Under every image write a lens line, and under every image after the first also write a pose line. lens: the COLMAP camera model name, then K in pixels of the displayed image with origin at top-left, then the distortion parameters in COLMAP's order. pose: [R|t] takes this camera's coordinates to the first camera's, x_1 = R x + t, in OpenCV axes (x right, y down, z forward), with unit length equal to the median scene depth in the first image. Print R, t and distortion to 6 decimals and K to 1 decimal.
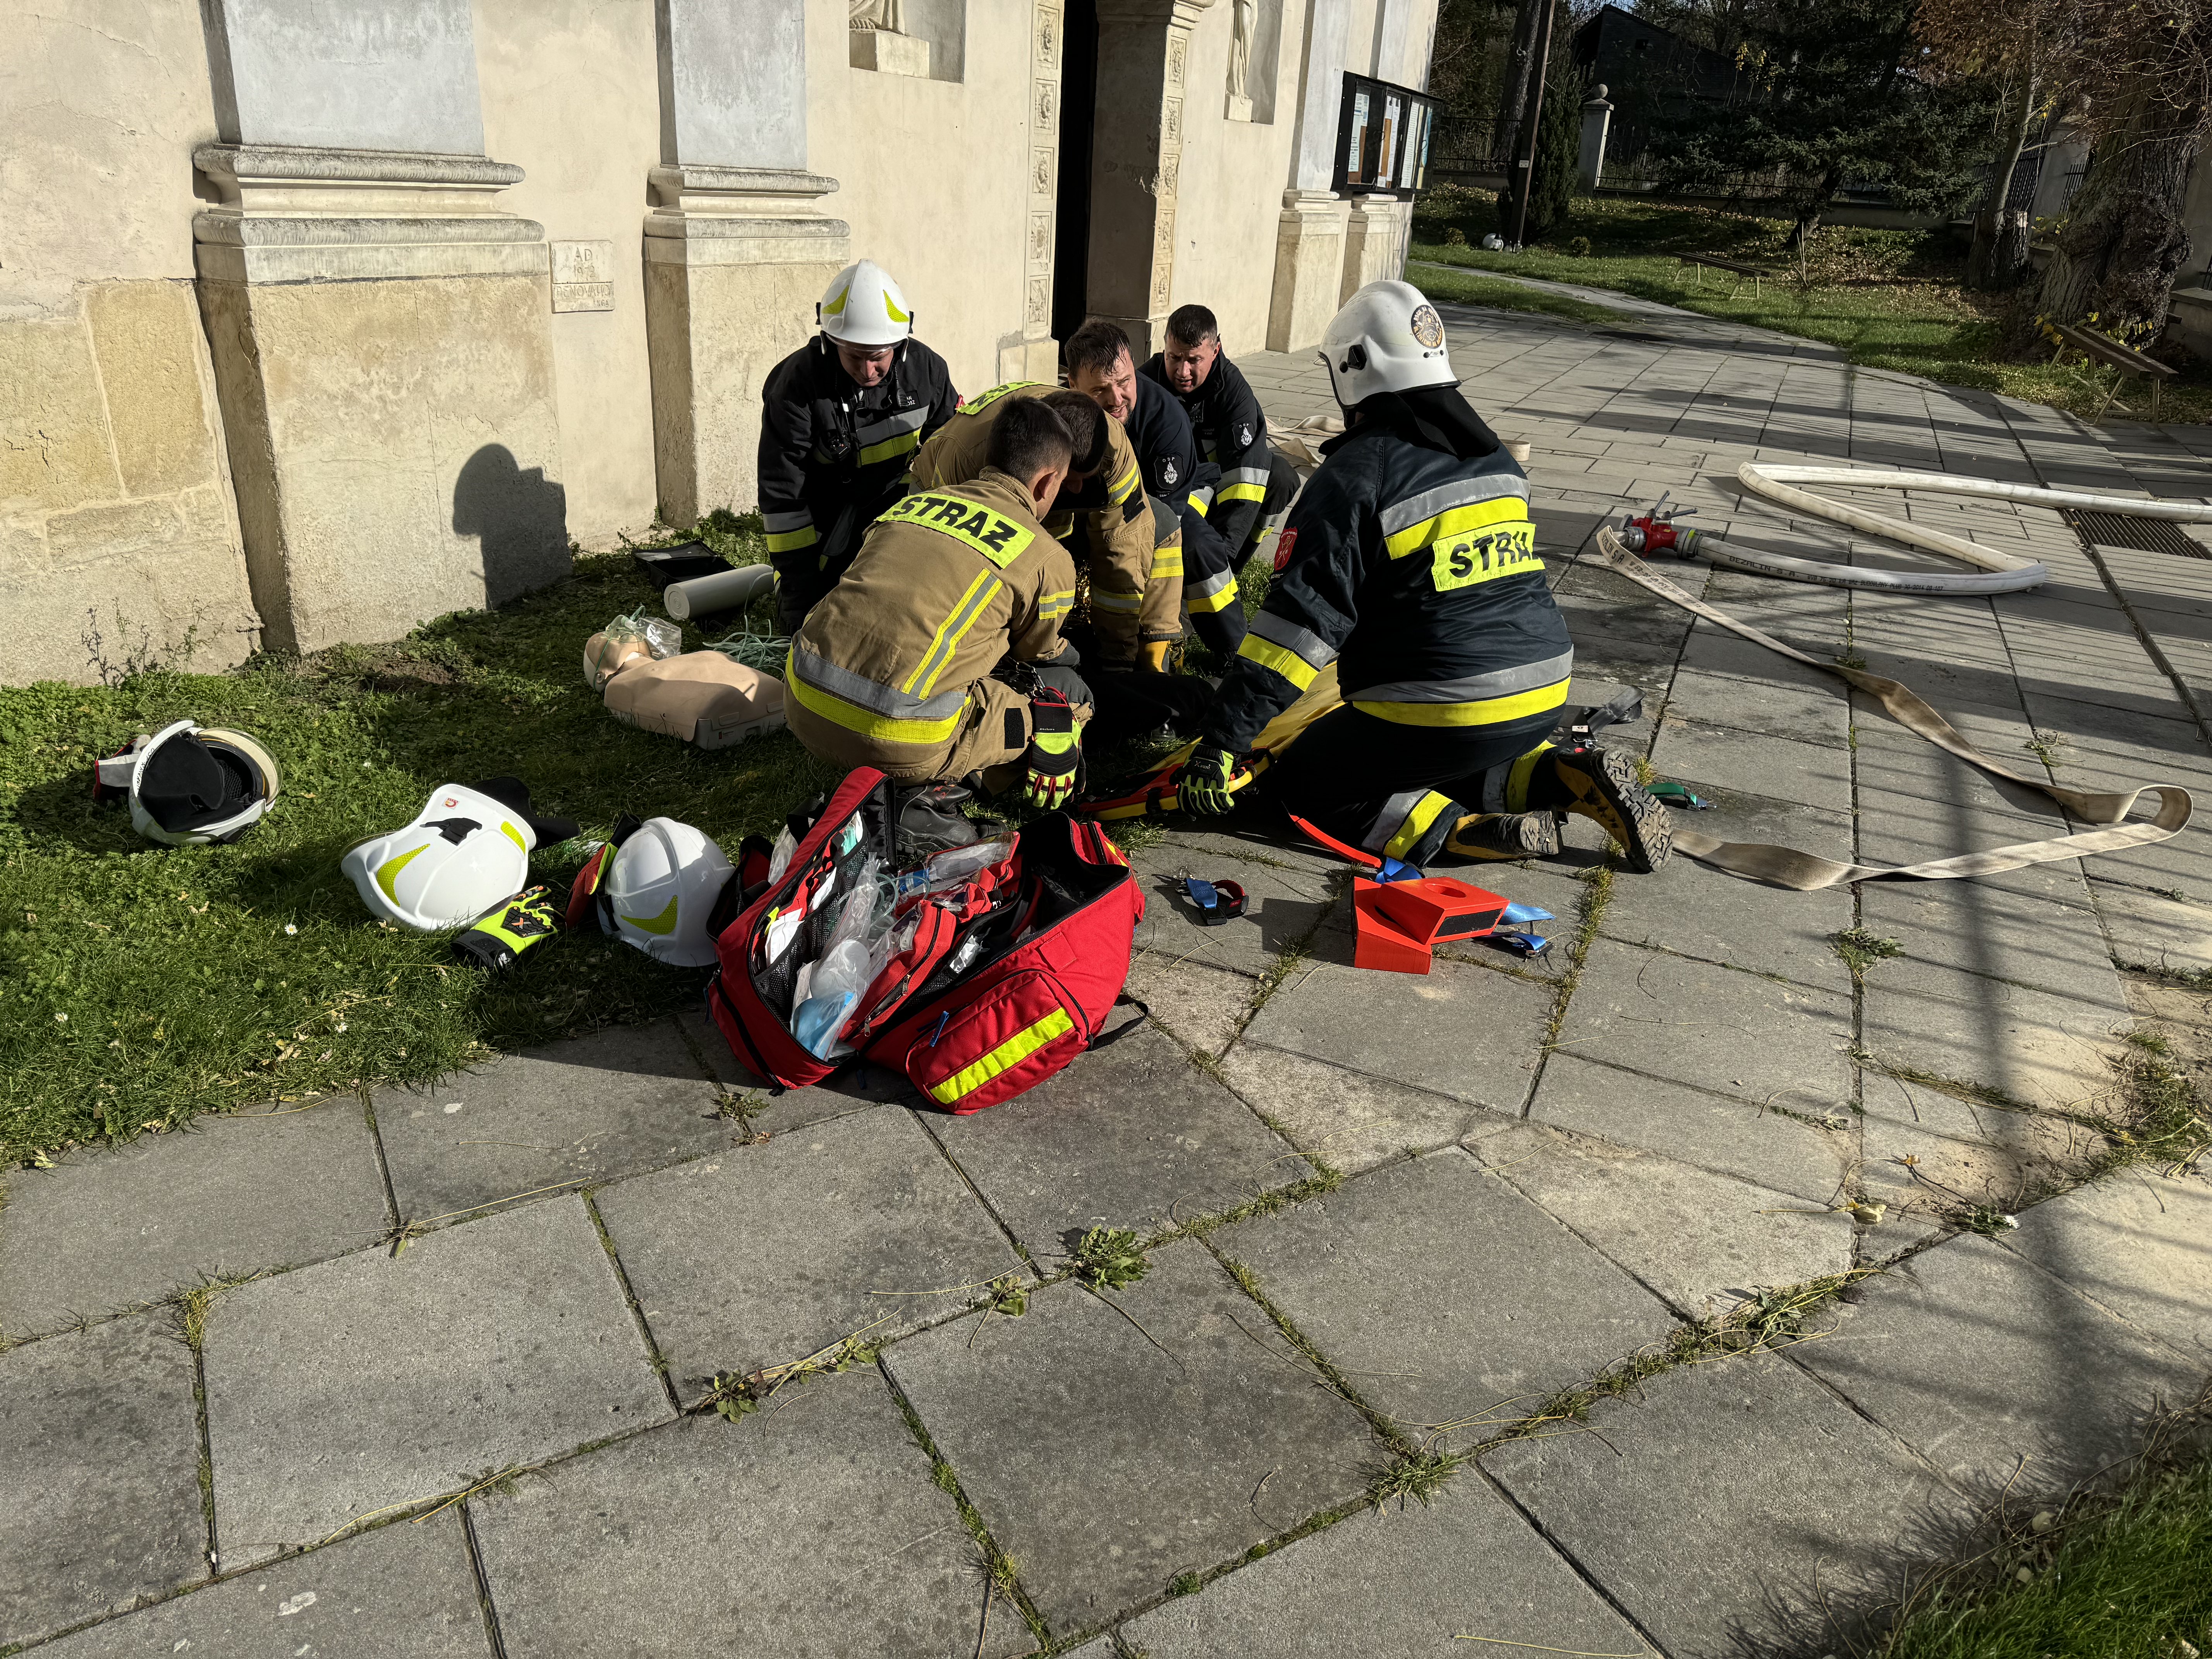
lens RADIAL K [[1587.4, 0, 1106.0], [0, 1587.4, 829.5], [0, 0, 1]] dist [0.028302, -0.032971]
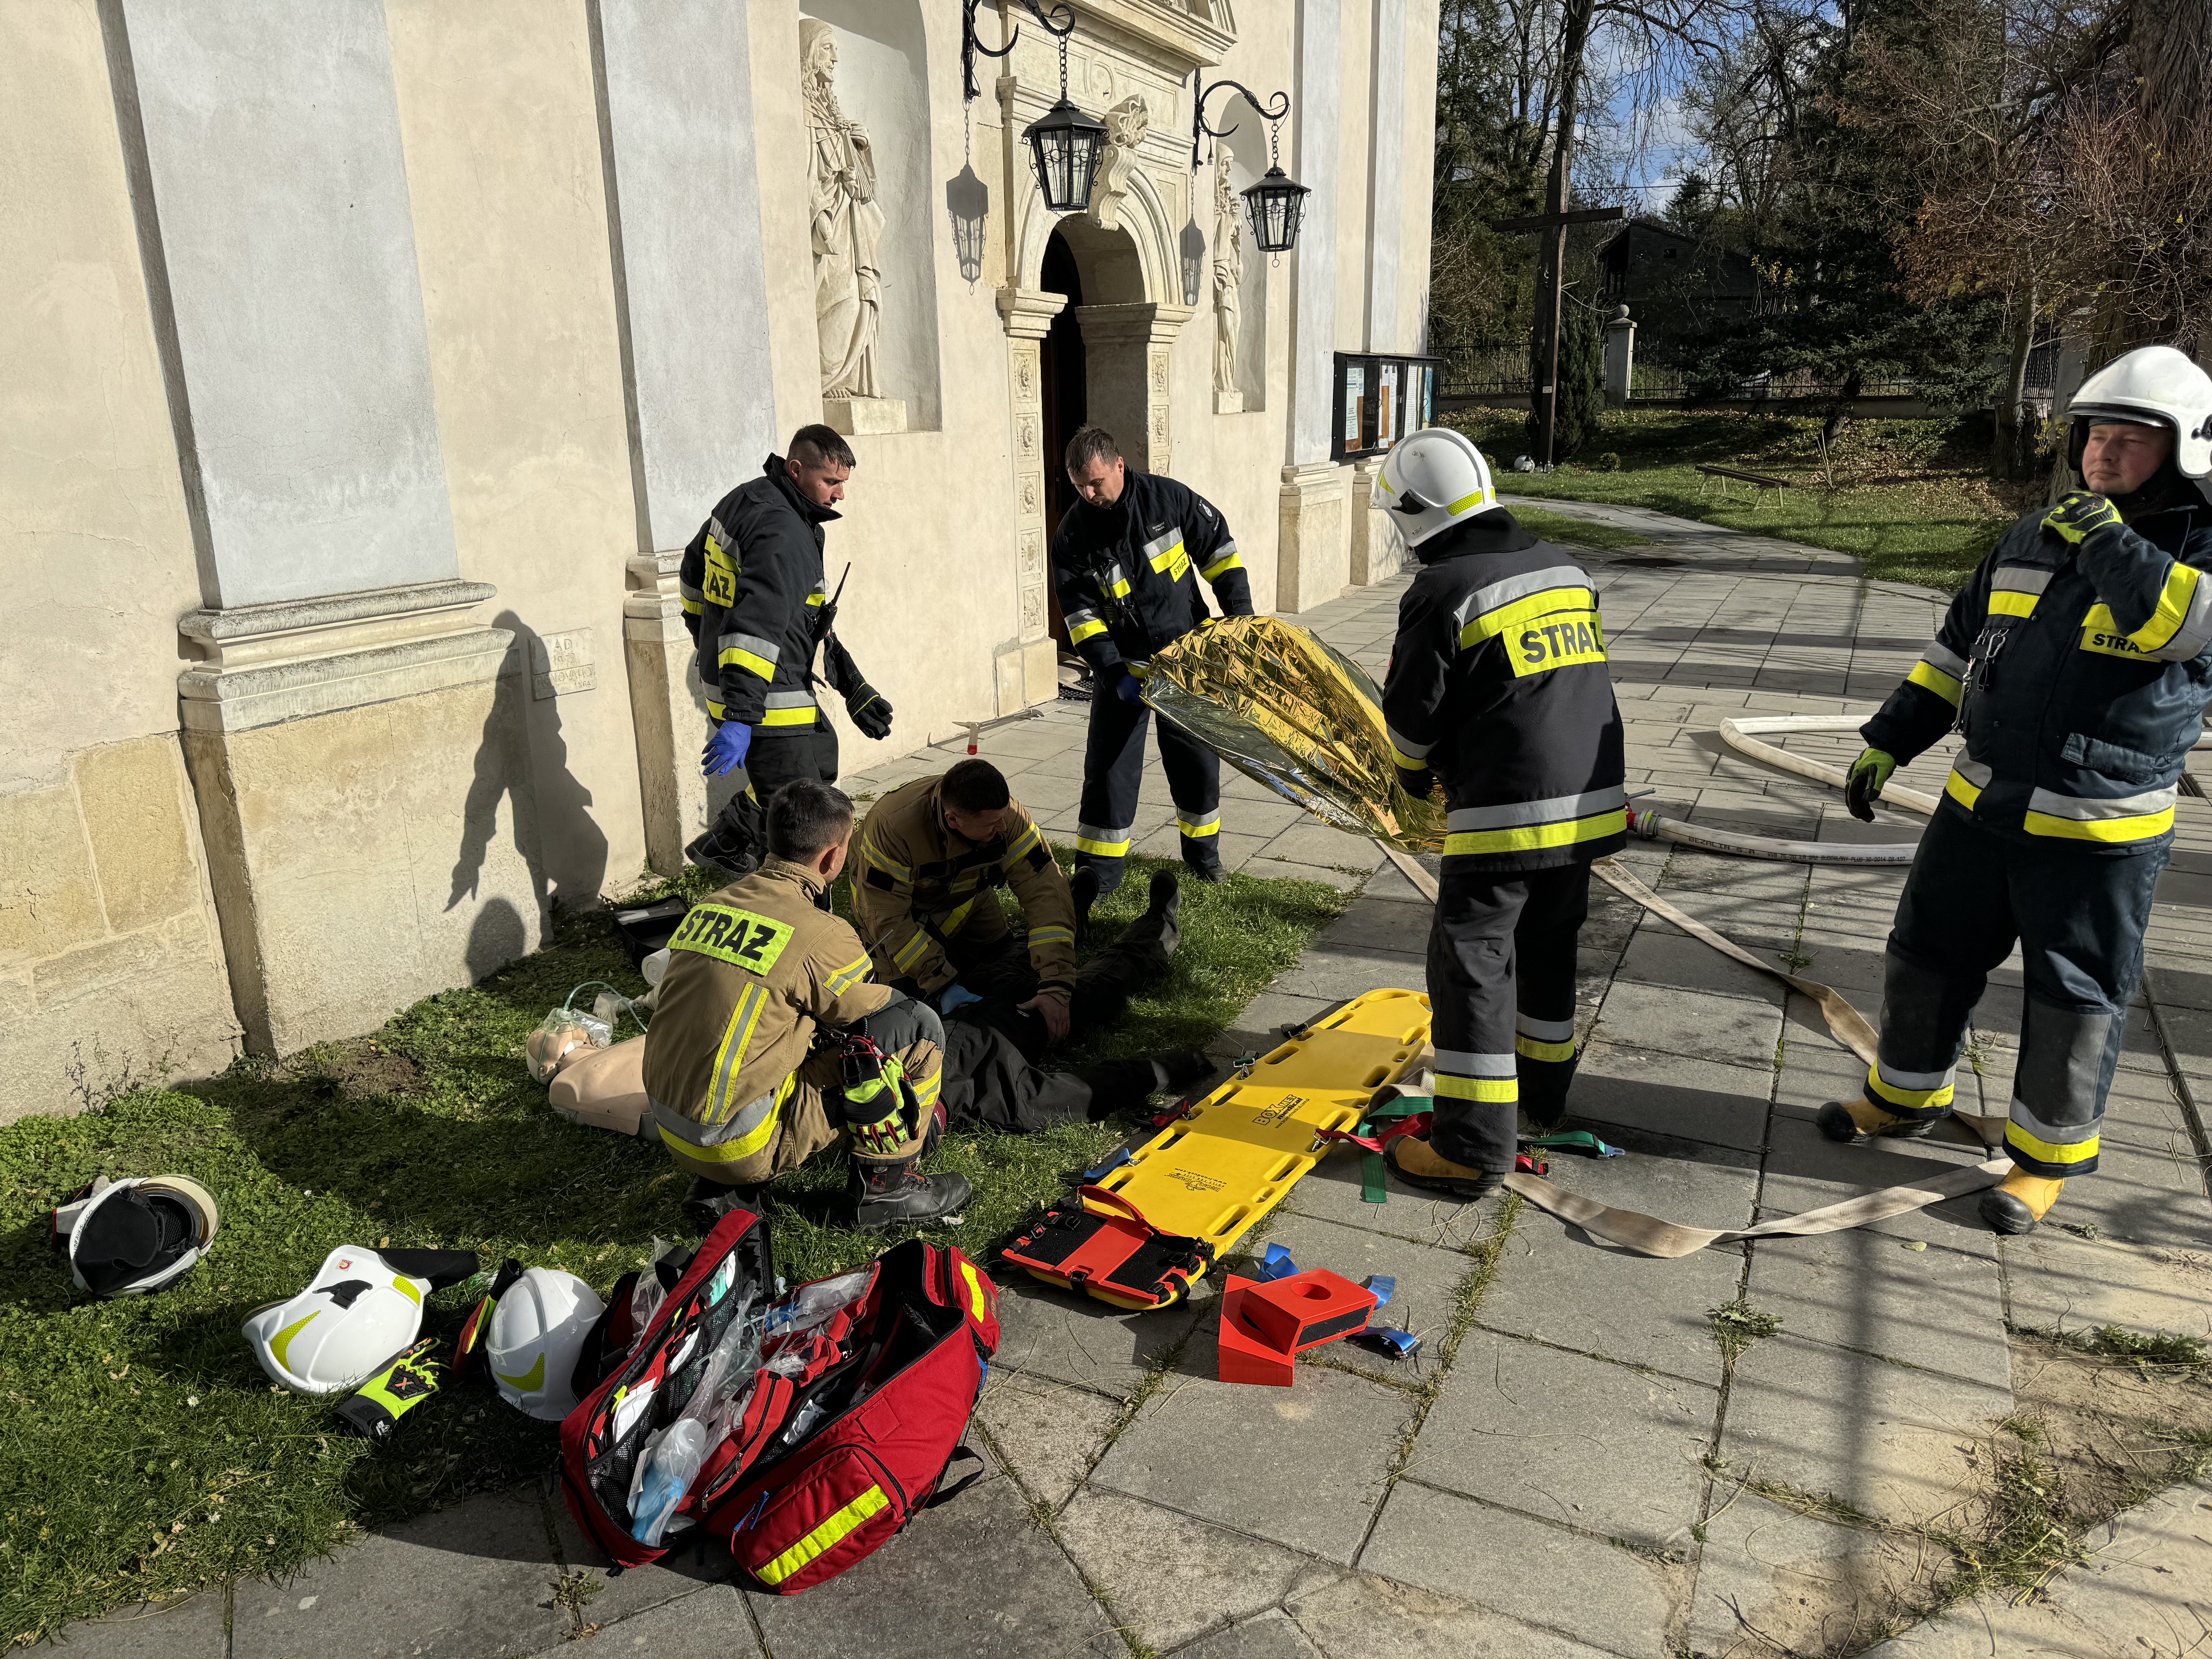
lens RADIAL K [[1580.9, 0, 1106.0], [0, 1580.9, 829.5], [0, 0, 1]] dist [0.046613, -0.068922]
pose [[0.996697, -0.062076, -0.052356, 0.120872], [0.054501, 0.989288, -0.135418, -0.096378], [0.060201, 0.132117, 0.989404, -0.038093]]
